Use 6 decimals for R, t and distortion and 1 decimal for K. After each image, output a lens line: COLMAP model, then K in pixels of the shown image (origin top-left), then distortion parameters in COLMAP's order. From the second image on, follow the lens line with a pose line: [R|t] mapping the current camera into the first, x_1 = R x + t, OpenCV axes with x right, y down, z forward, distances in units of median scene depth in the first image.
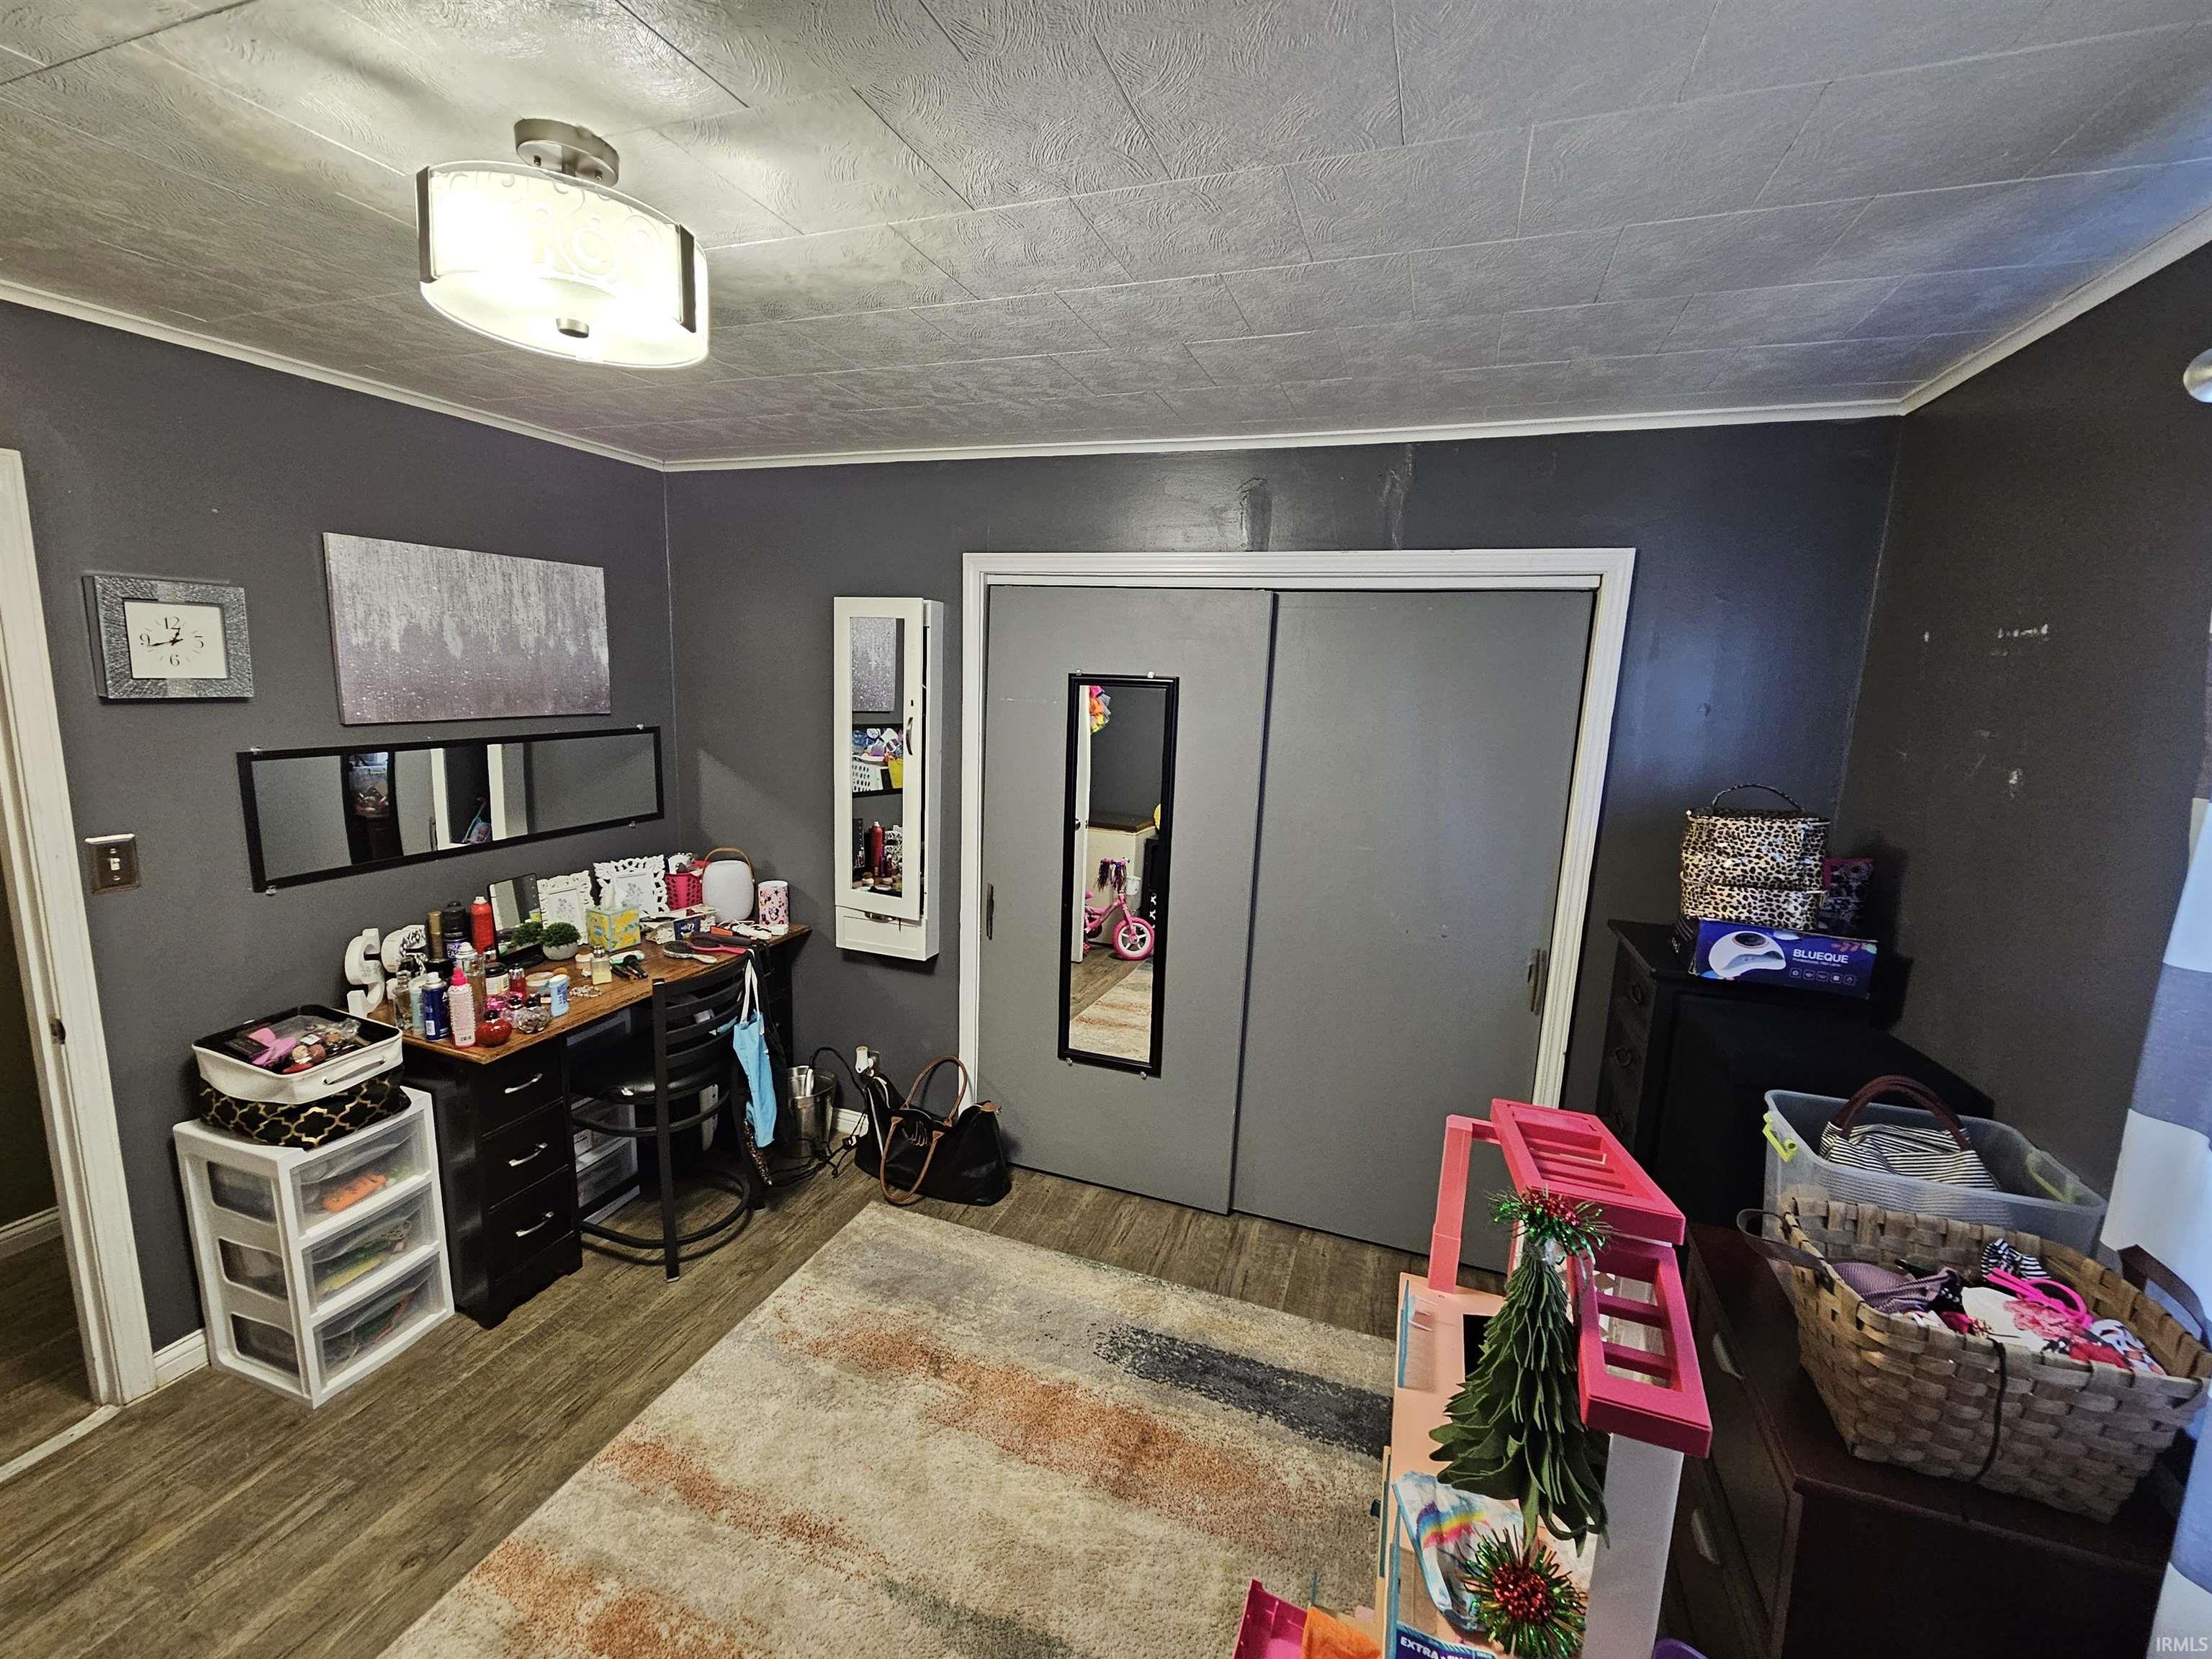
lens RADIAL K [[914.2, 0, 1119.1], [0, 914.2, 819.9], [0, 0, 1]] dist [0.000143, -0.000092]
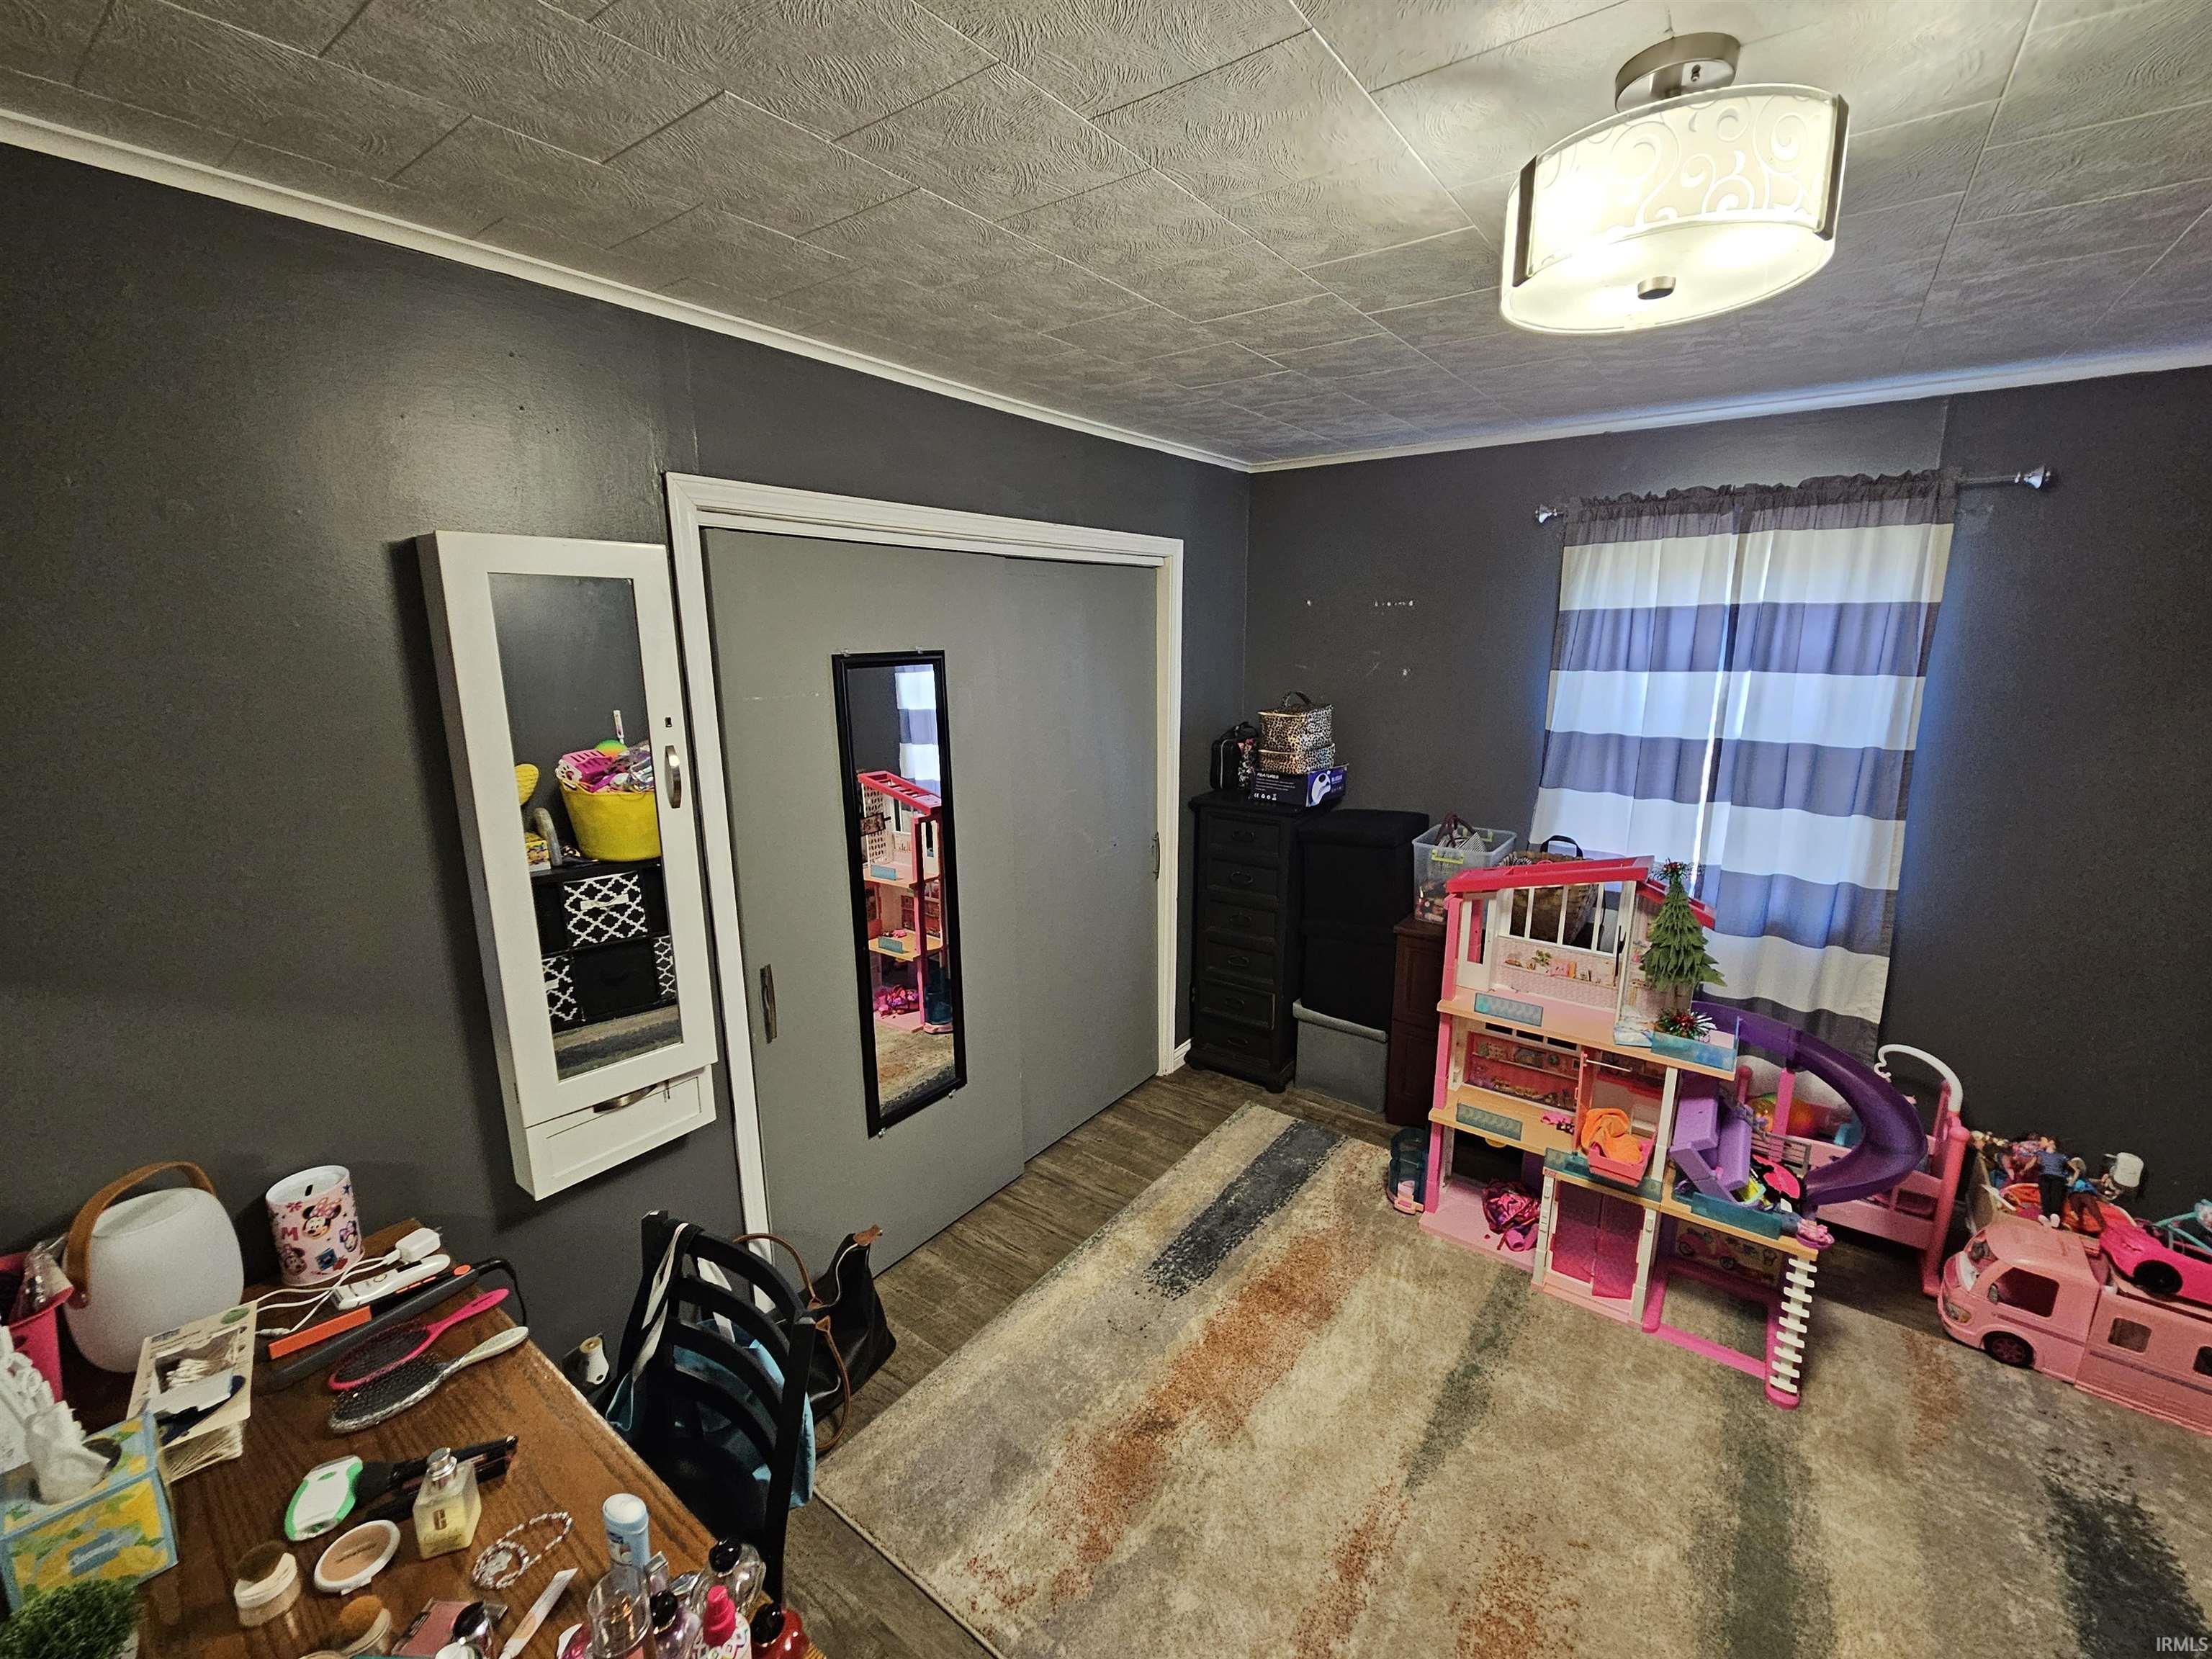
lens RADIAL K [[914.2, 0, 1119.1], [0, 914.2, 819.9], [0, 0, 1]] dist [0.000143, -0.000092]
pose [[0.288107, -0.236298, 0.927986, -0.897489], [0.172543, 0.966025, 0.192416, -0.163188], [-0.941925, 0.104681, 0.319091, 0.673228]]
